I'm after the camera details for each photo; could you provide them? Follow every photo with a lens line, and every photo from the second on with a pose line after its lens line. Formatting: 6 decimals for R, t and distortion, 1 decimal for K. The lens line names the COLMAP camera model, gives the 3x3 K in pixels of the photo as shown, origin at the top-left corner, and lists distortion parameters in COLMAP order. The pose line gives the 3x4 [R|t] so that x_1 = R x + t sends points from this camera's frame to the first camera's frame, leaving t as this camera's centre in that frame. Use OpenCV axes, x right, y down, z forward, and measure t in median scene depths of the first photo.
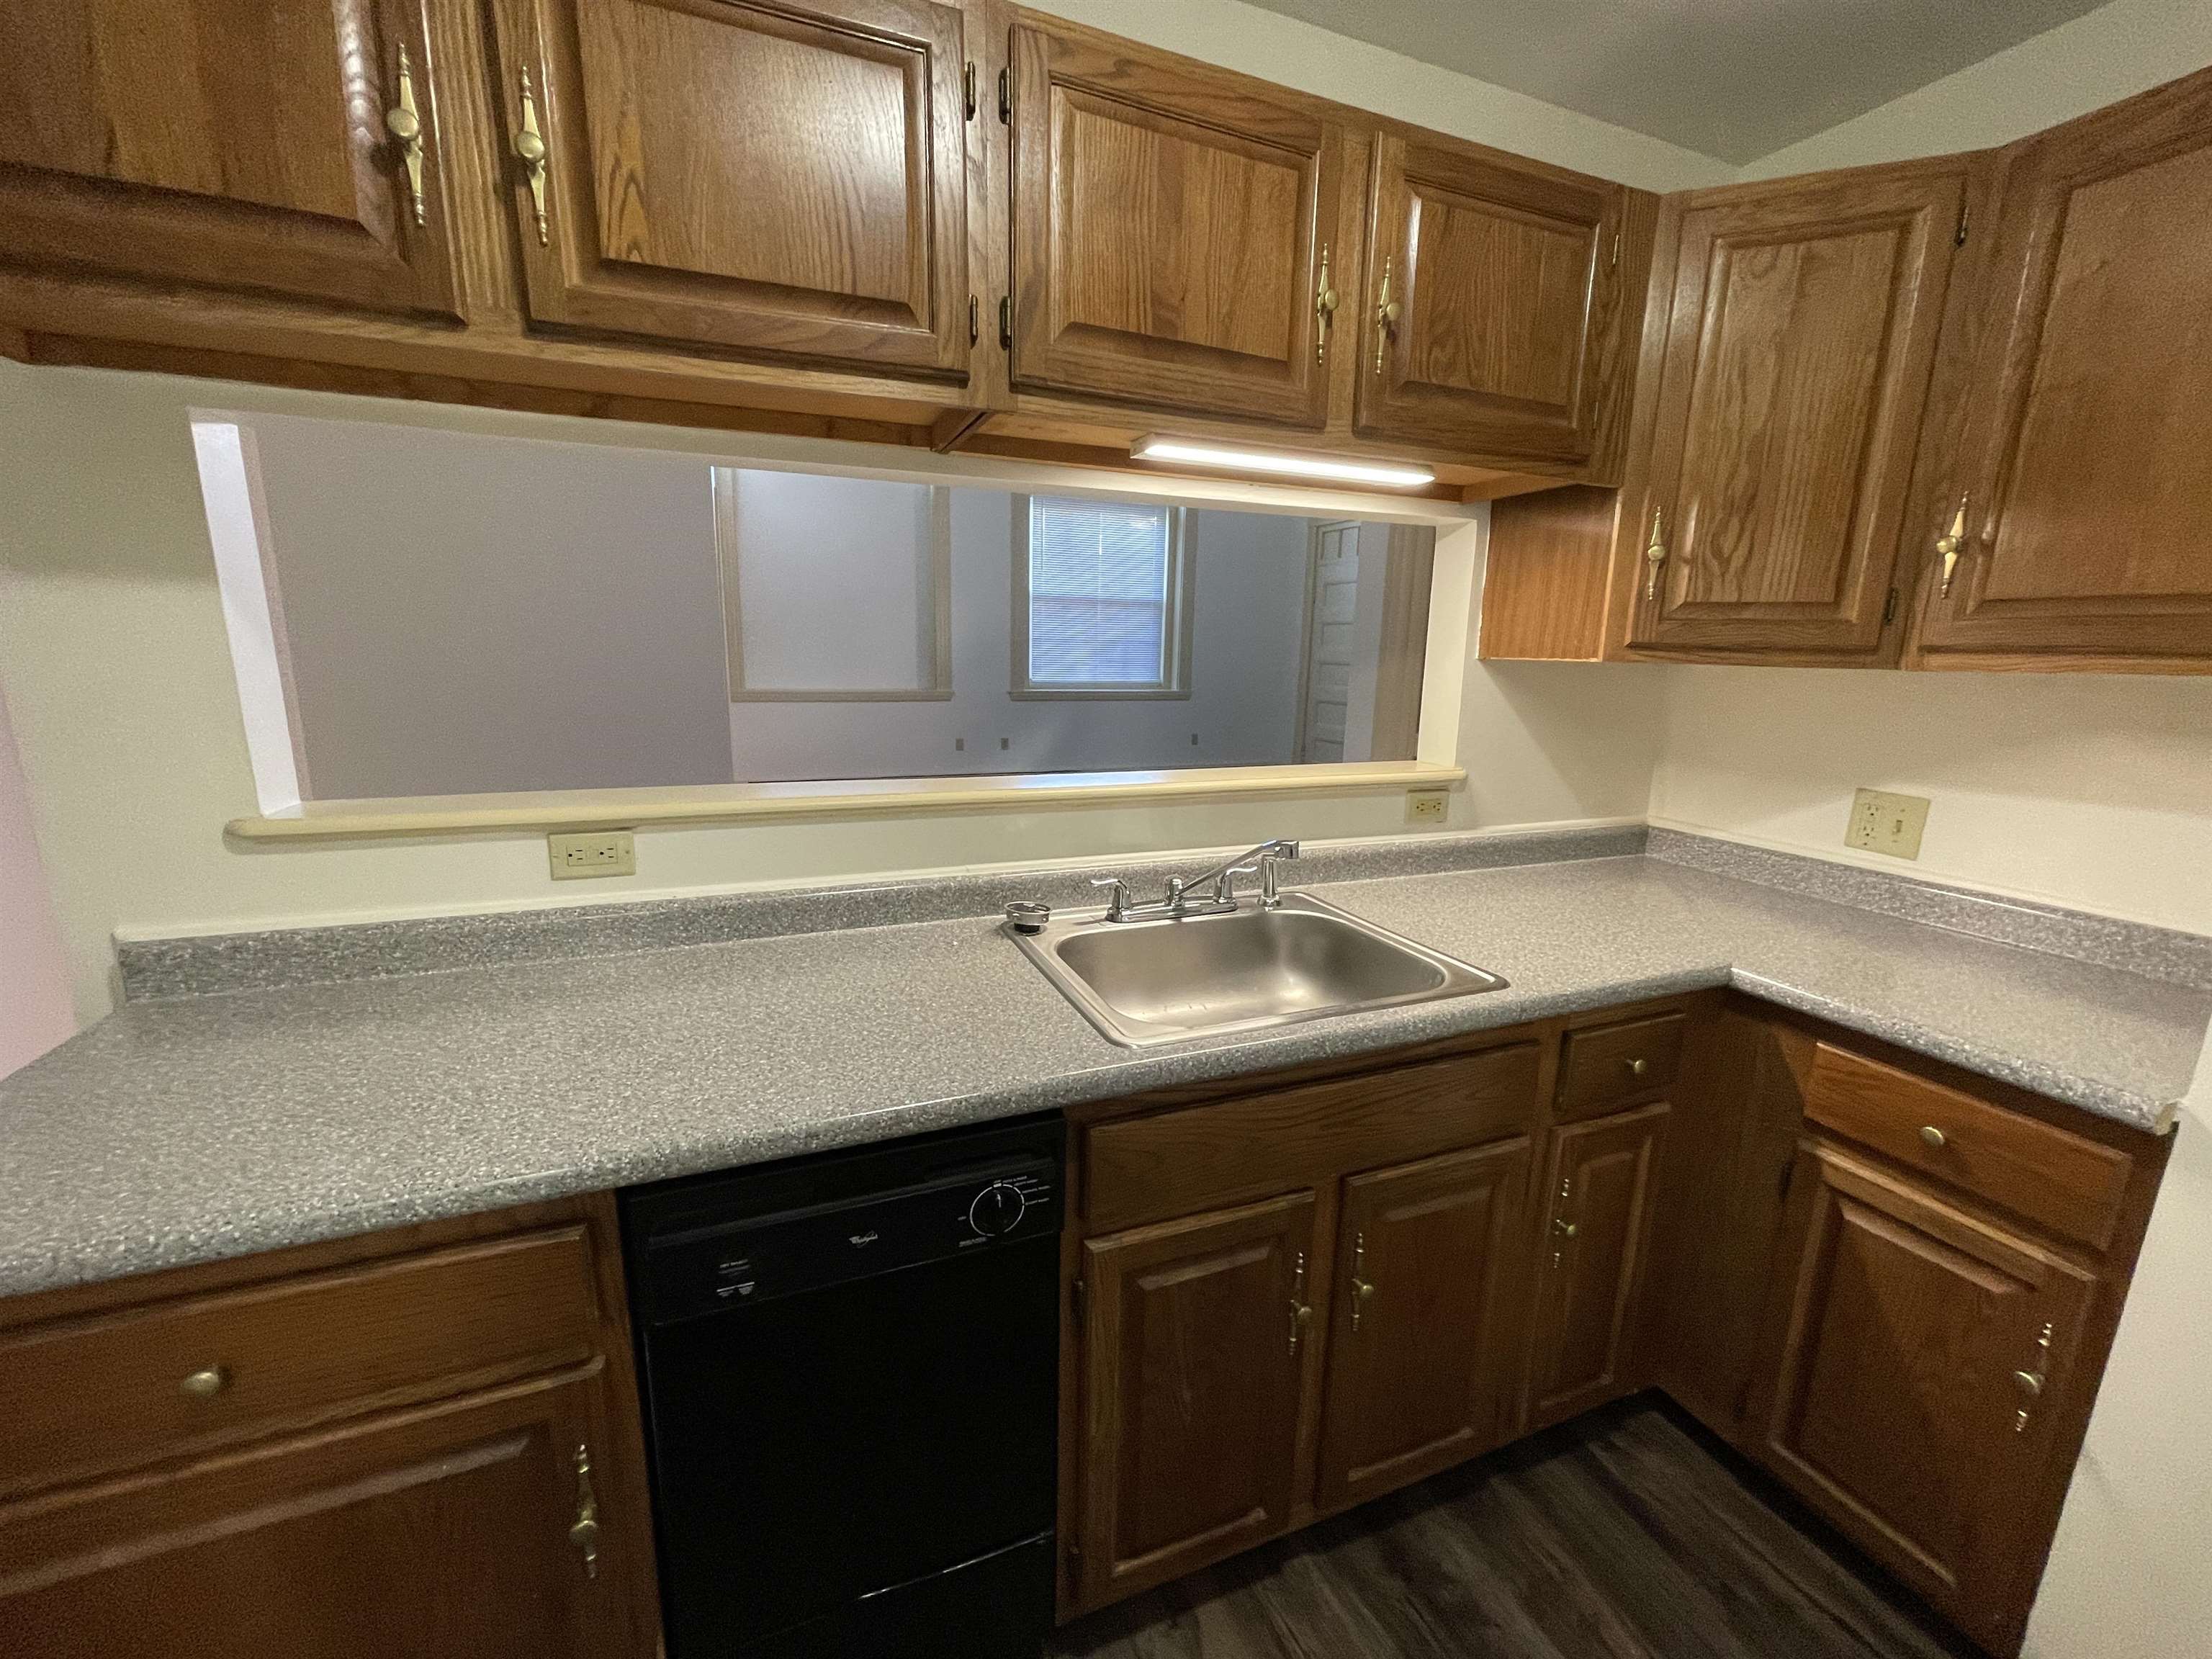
lens RADIAL K [[890.9, 0, 1102.0], [0, 890.9, 833.6], [0, 0, 1]] dist [0.000460, -0.000065]
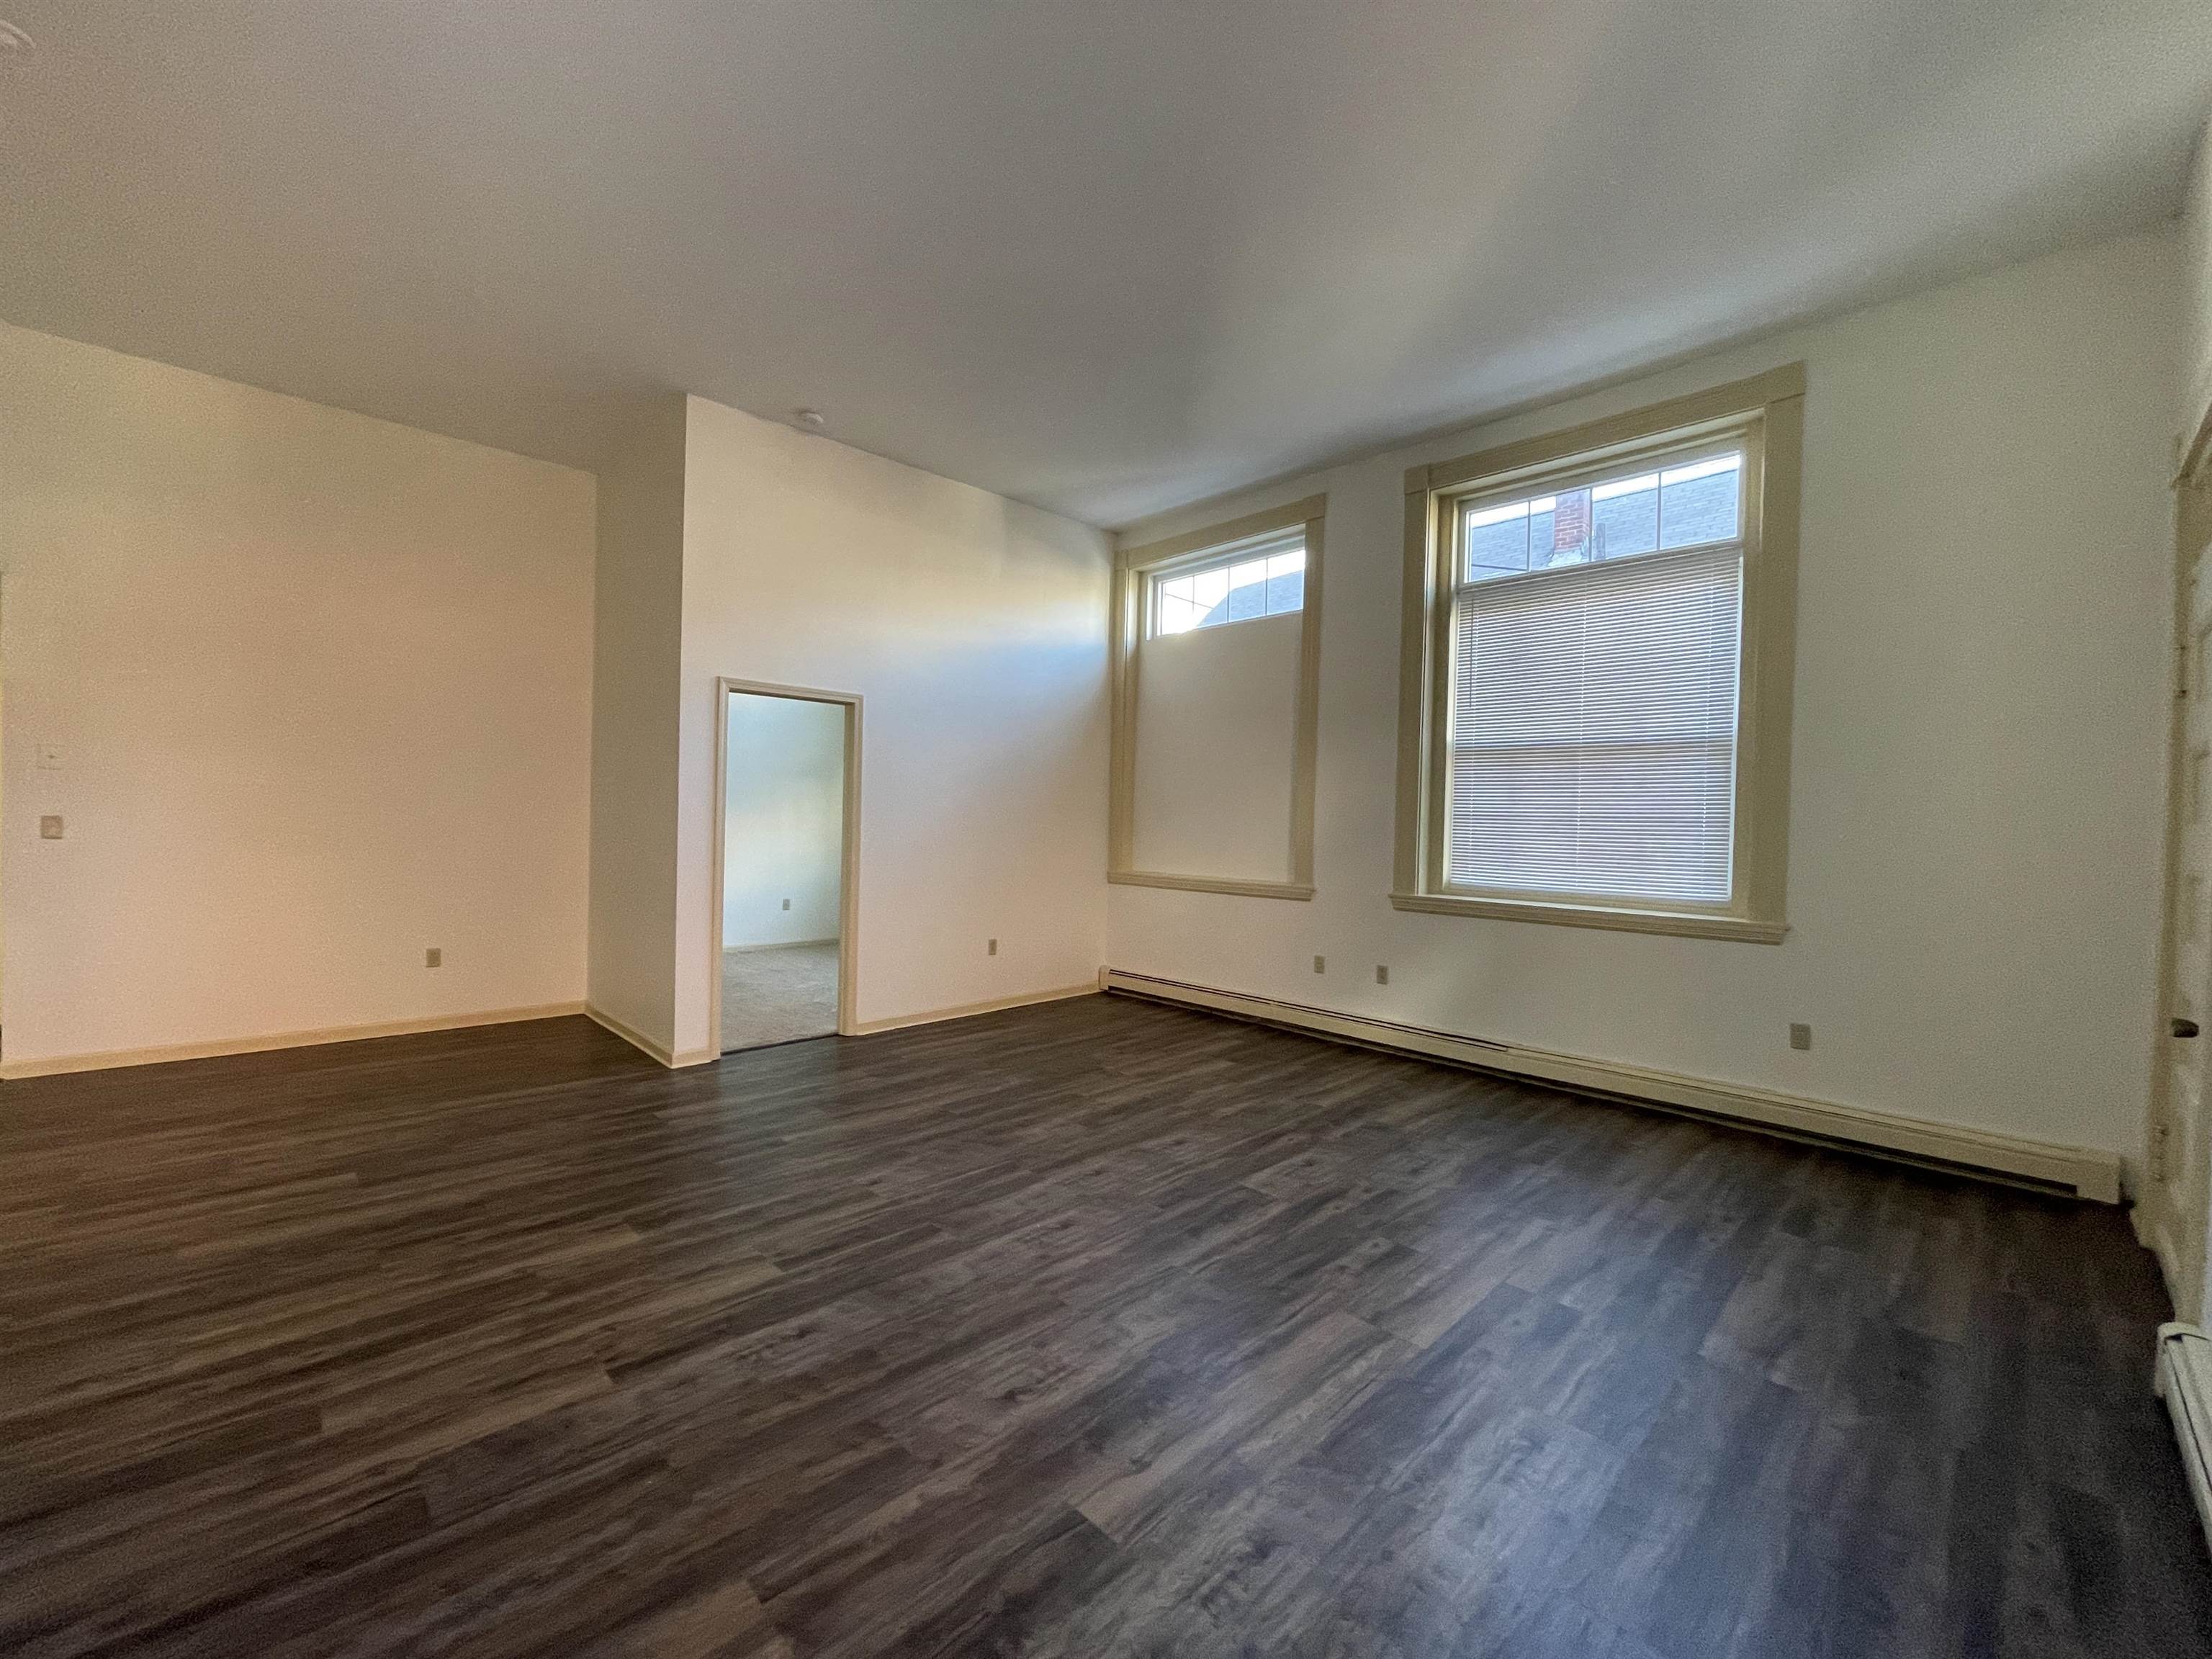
lens RADIAL K [[890.9, 0, 1102.0], [0, 890.9, 833.6], [0, 0, 1]] dist [0.000460, -0.000065]
pose [[0.377288, -0.001353, -0.926095, 2.357489], [-0.206412, 0.974721, -0.085516, -0.593996], [0.902800, 0.223422, 0.367471, 3.213746]]
